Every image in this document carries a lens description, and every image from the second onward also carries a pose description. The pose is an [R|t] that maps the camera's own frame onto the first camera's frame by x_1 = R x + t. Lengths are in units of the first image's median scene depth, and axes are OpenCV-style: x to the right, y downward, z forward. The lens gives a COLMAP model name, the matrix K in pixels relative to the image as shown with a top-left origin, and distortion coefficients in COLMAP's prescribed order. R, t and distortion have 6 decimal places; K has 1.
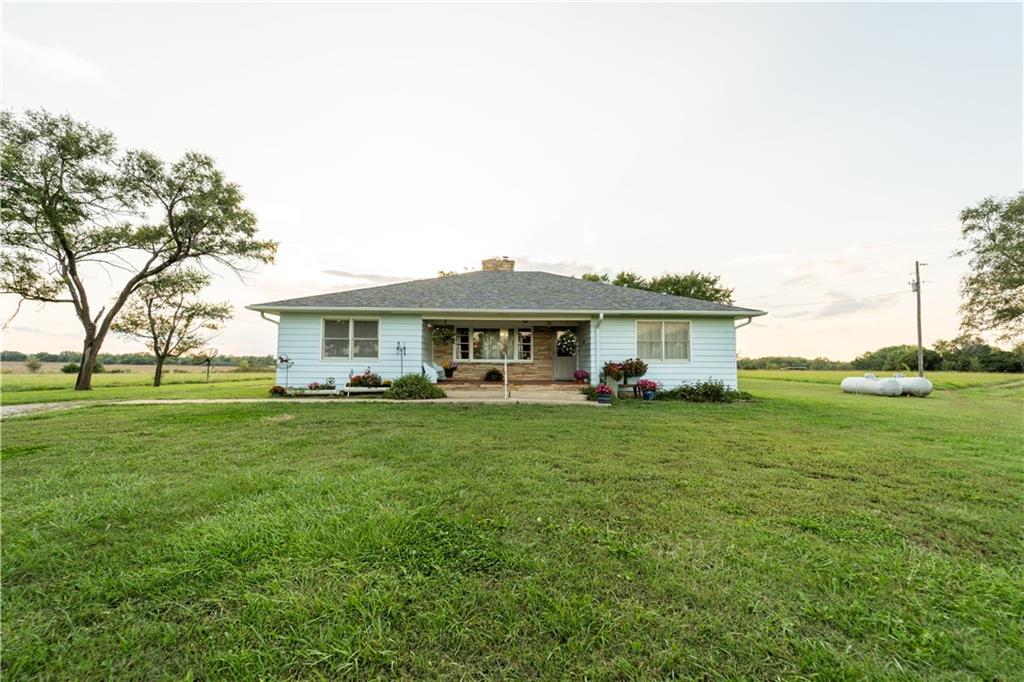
lens RADIAL K [[407.5, 0, 514.1], [0, 407.5, 340.2], [0, 0, 1]] dist [0.000679, -0.000744]
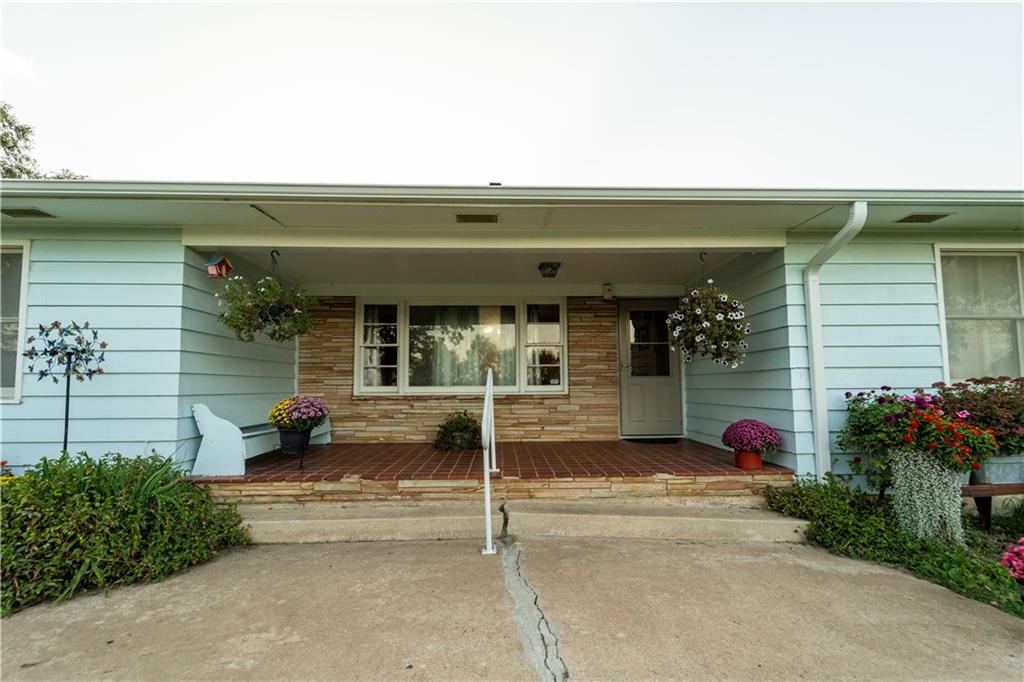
lens RADIAL K [[416.9, 0, 517.0], [0, 416.9, 341.7], [0, 0, 1]] dist [-0.002469, -0.000324]
pose [[0.999872, -0.012553, 0.009903, -0.003749], [0.013048, 0.998581, -0.051628, 0.029998], [-0.009241, 0.051751, 0.998617, 0.692907]]
